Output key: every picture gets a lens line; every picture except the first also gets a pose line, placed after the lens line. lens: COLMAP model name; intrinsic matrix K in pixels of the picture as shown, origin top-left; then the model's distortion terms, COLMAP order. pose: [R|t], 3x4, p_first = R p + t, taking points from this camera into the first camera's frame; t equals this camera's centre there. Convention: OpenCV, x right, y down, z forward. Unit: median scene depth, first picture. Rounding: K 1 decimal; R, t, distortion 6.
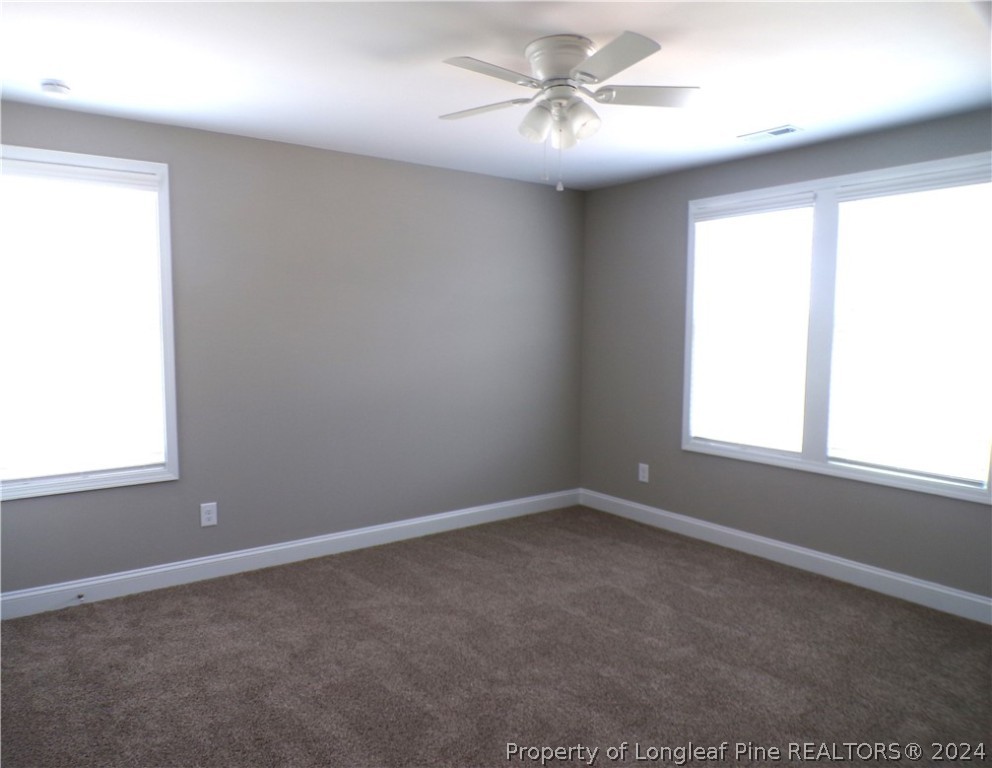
lens RADIAL K [[727.3, 0, 496.0], [0, 727.3, 384.0], [0, 0, 1]] dist [0.003491, 0.007018]
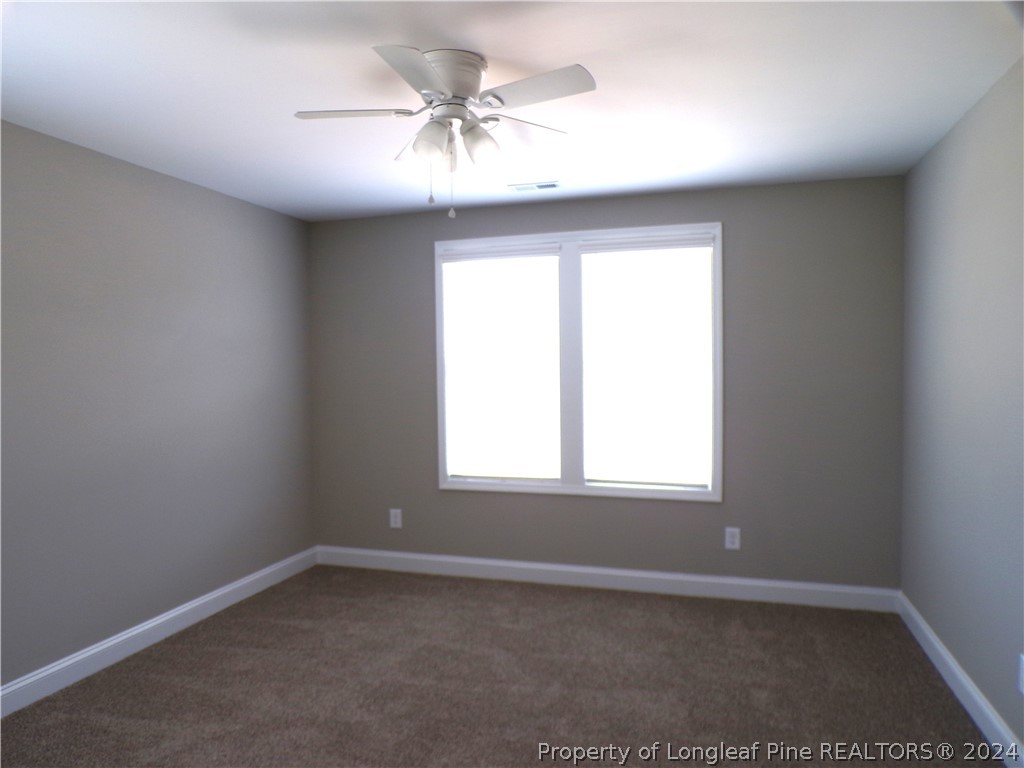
lens RADIAL K [[708.1, 0, 512.0], [0, 708.1, 384.0], [0, 0, 1]] dist [-0.022097, 0.008151]
pose [[0.807975, -0.032630, 0.588313, -0.267147], [0.065781, 0.997219, -0.035033, -0.014803], [-0.585533, 0.067006, 0.807874, 0.179655]]
